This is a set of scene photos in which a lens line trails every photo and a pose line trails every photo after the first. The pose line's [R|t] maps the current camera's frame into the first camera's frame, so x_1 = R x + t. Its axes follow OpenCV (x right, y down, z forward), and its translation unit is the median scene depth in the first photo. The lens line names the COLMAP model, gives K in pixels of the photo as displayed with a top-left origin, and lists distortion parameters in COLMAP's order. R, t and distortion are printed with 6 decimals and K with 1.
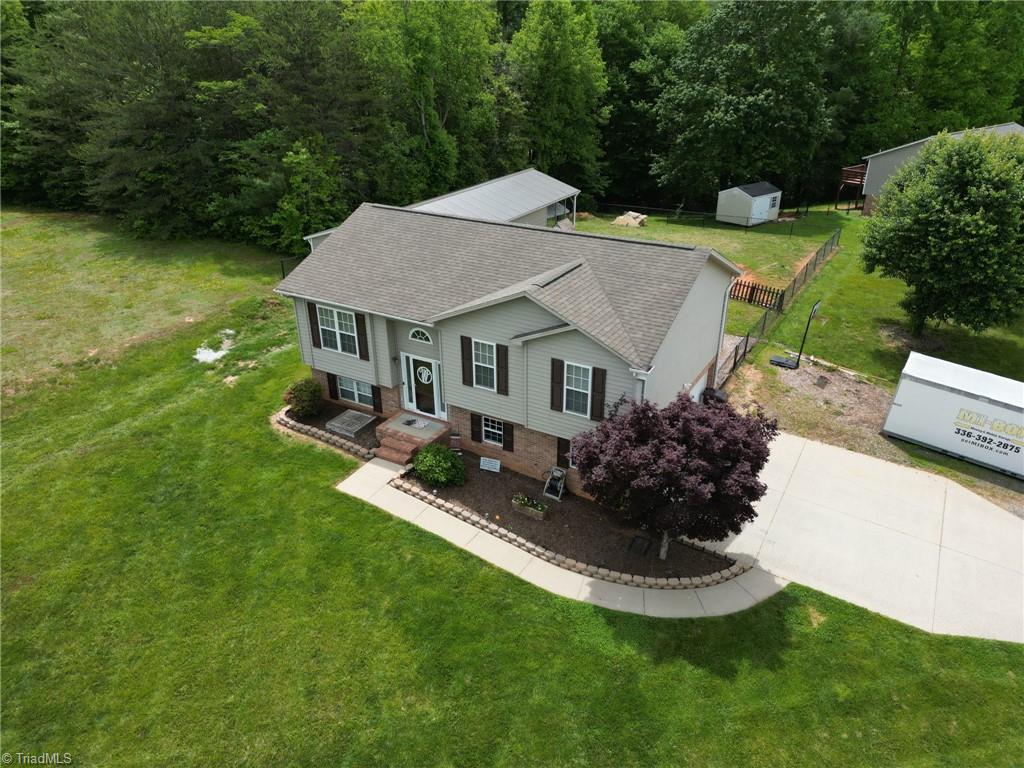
lens RADIAL K [[717.1, 0, 517.3], [0, 717.1, 385.3], [0, 0, 1]] dist [0.070136, -0.053354]
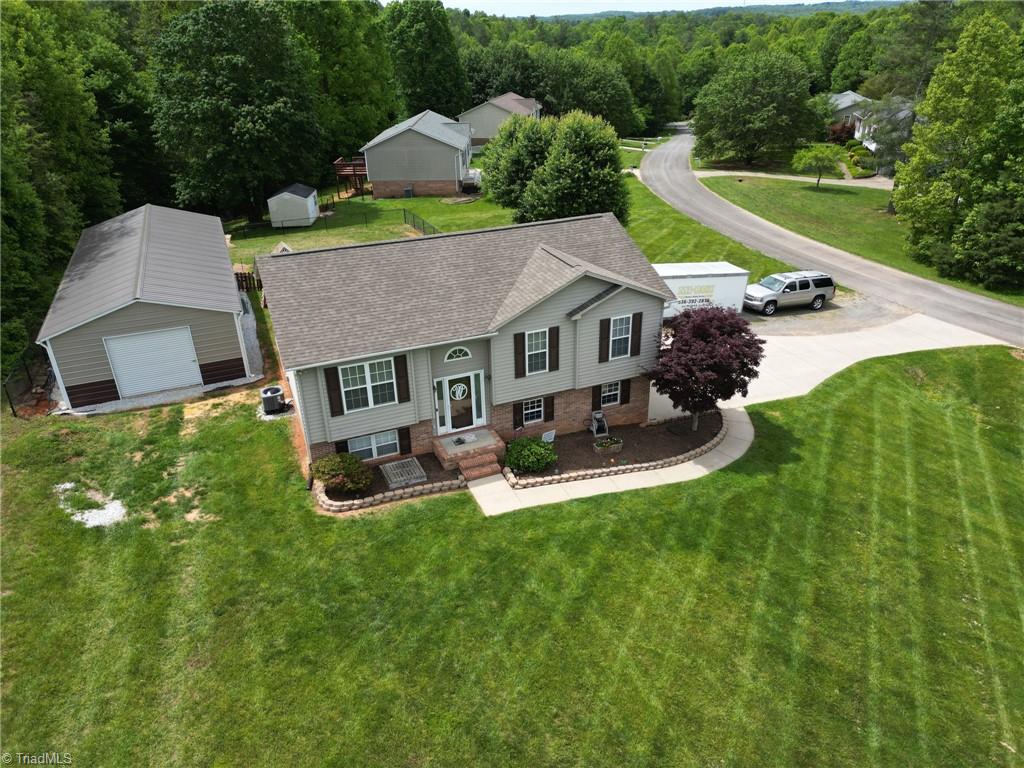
lens RADIAL K [[717.1, 0, 514.9], [0, 717.1, 386.4], [0, 0, 1]] dist [0.070136, -0.053354]
pose [[0.601488, -0.365394, 0.710422, -0.811603], [0.365981, 0.916498, 0.161524, -0.158296], [-0.710120, 0.162846, 0.684990, 0.243376]]
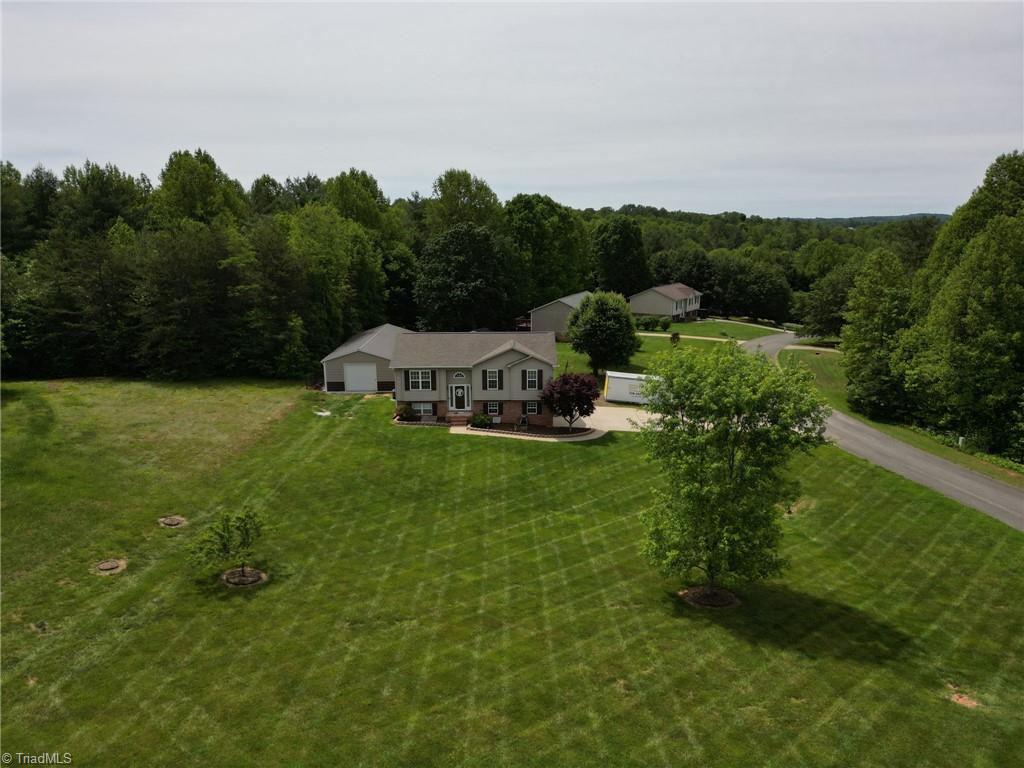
lens RADIAL K [[717.1, 0, 520.2], [0, 717.1, 386.1], [0, 0, 1]] dist [0.070136, -0.053354]
pose [[0.854200, -0.112835, 0.507554, -1.203253], [0.227834, 0.958690, -0.170312, 0.432579], [-0.467369, 0.261118, 0.844620, -1.180644]]
